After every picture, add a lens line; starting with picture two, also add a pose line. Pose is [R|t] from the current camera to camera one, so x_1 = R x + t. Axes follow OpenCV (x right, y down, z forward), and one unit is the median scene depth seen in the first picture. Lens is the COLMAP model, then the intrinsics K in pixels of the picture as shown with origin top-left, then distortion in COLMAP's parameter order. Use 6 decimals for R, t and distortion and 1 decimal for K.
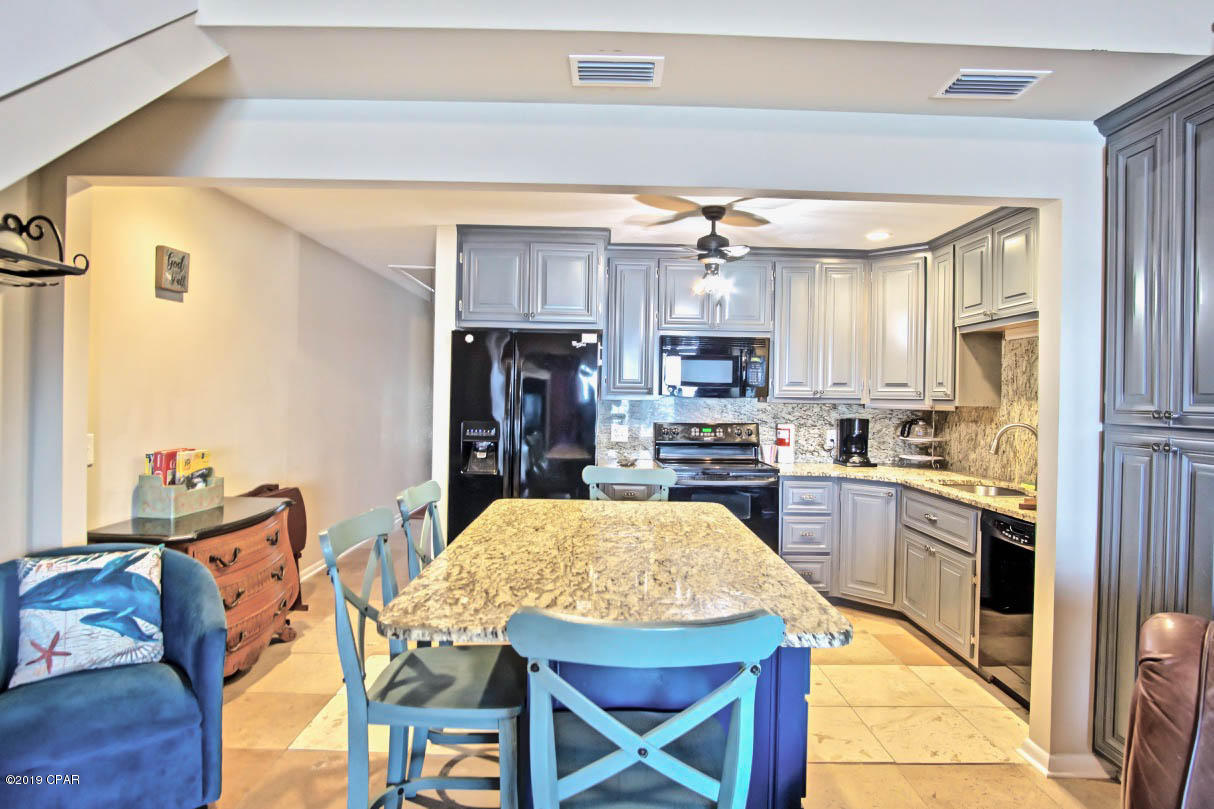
lens RADIAL K [[651.7, 0, 607.9], [0, 651.7, 398.1], [0, 0, 1]] dist [-0.027623, 0.001031]
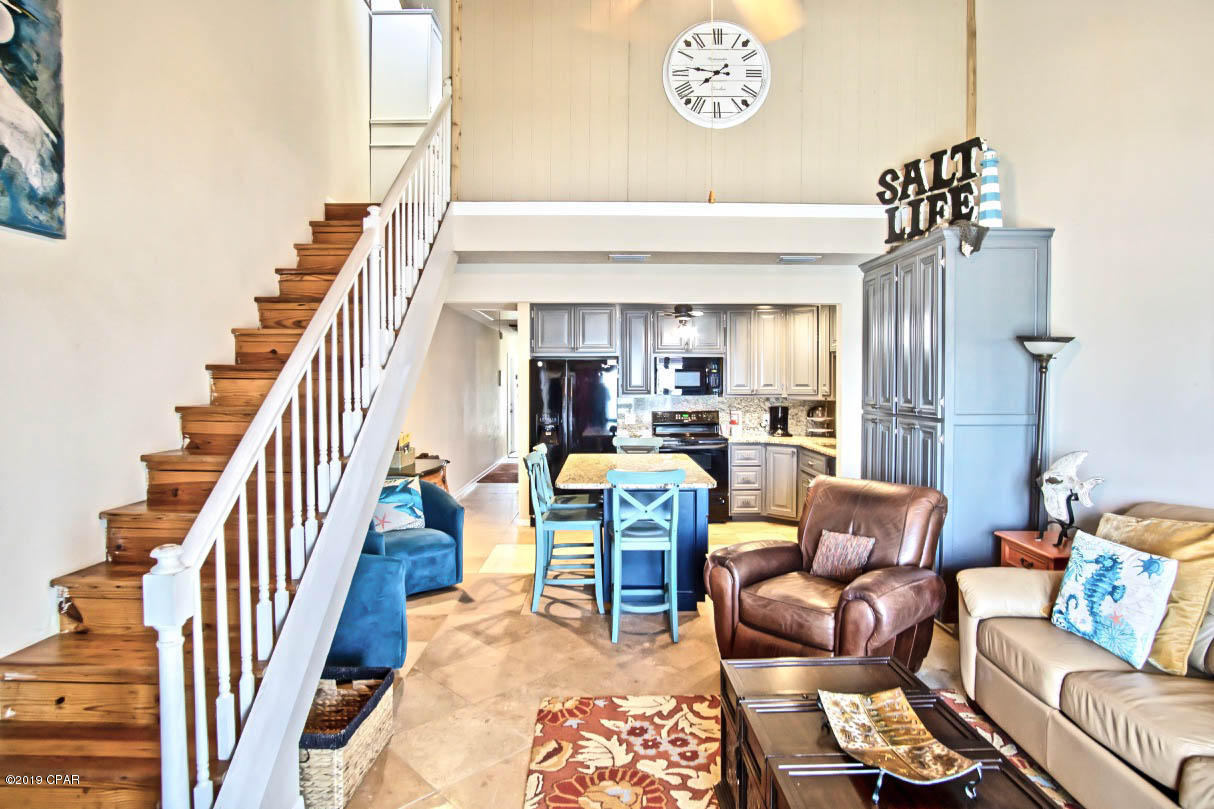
lens RADIAL K [[651.7, 0, 604.4], [0, 651.7, 404.2], [0, 0, 1]] dist [-0.027623, 0.001031]
pose [[0.999714, -0.019884, -0.013302, -0.024644], [0.020326, 0.999218, 0.033924, -0.037359], [0.012617, -0.034184, 0.999336, -0.605316]]
